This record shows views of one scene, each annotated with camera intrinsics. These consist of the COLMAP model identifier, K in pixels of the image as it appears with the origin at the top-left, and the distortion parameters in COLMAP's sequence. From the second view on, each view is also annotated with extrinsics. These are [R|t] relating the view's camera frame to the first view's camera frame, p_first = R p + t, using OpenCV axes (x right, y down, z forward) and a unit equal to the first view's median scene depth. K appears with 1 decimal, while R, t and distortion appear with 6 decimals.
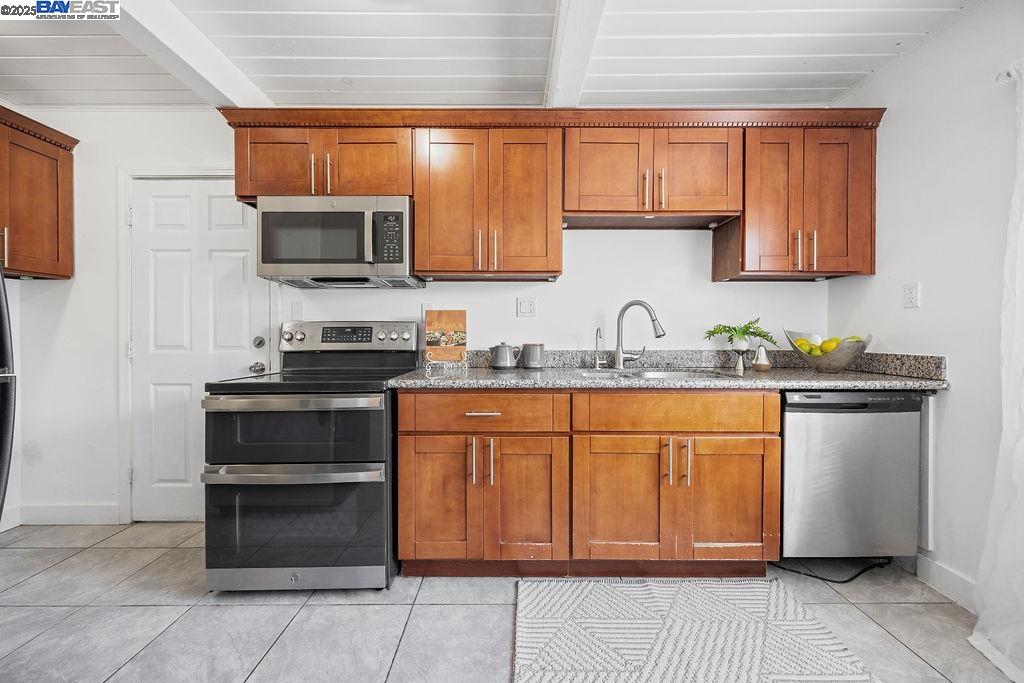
lens RADIAL K [[405.4, 0, 510.2], [0, 405.4, 335.8], [0, 0, 1]] dist [0.003472, 0.000213]
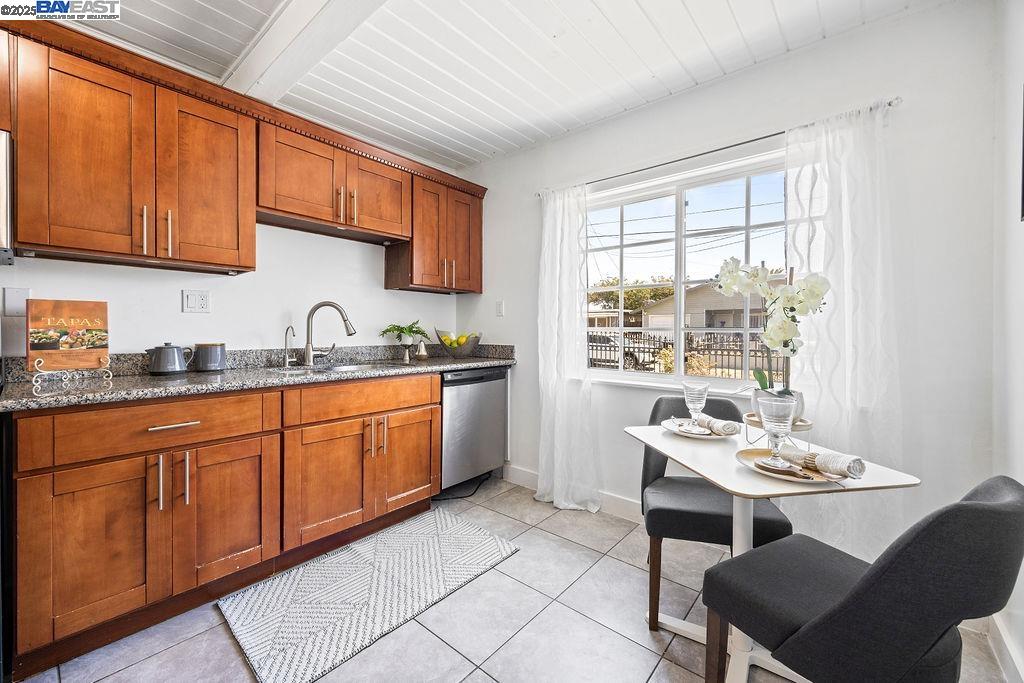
lens RADIAL K [[412.4, 0, 512.6], [0, 412.4, 333.4], [0, 0, 1]] dist [0.004625, -0.000325]
pose [[0.643502, -0.004255, 0.765432, -0.237536], [0.002223, 0.999991, 0.003690, -0.005319], [-0.765441, -0.000673, 0.643506, -0.102094]]
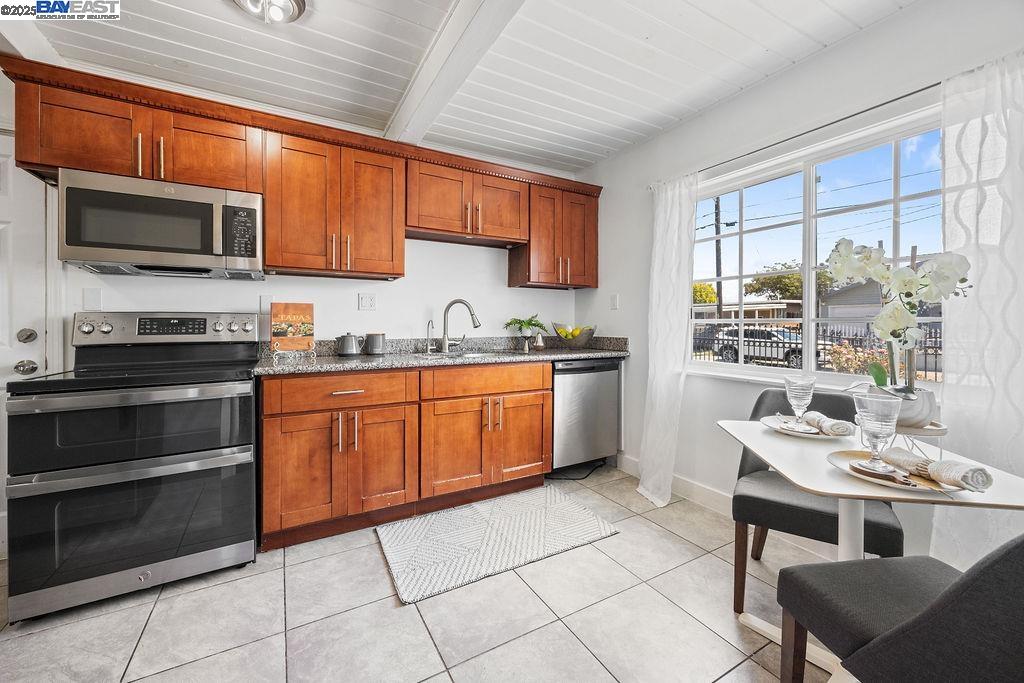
lens RADIAL K [[407.4, 0, 511.3], [0, 407.4, 324.9], [0, 0, 1]] dist [0.001826, 0.000167]
pose [[0.868388, -0.000569, 0.495885, -0.209921], [0.003507, 0.999981, -0.004993, 0.002169], [-0.495872, 0.006074, 0.868374, -0.240328]]
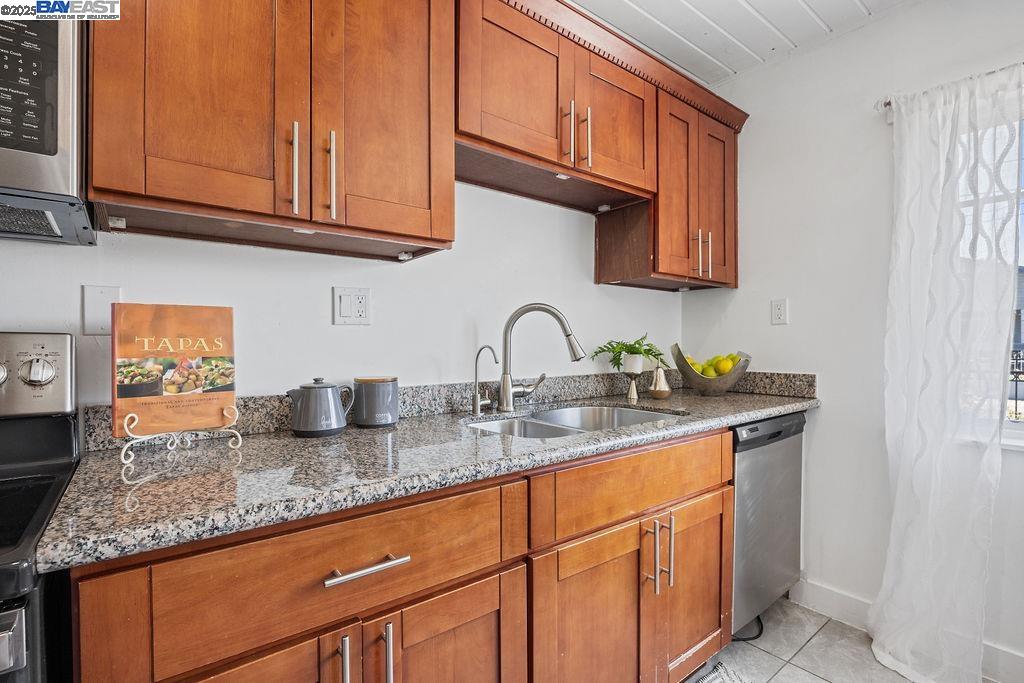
lens RADIAL K [[481.3, 0, 513.8], [0, 481.3, 345.0], [0, 0, 1]] dist [-0.011815, 0.000020]
pose [[0.783159, -0.005645, 0.621795, -0.210707], [0.008329, 0.999964, -0.001413, -0.022258], [-0.621765, 0.006285, 0.783179, 0.464107]]
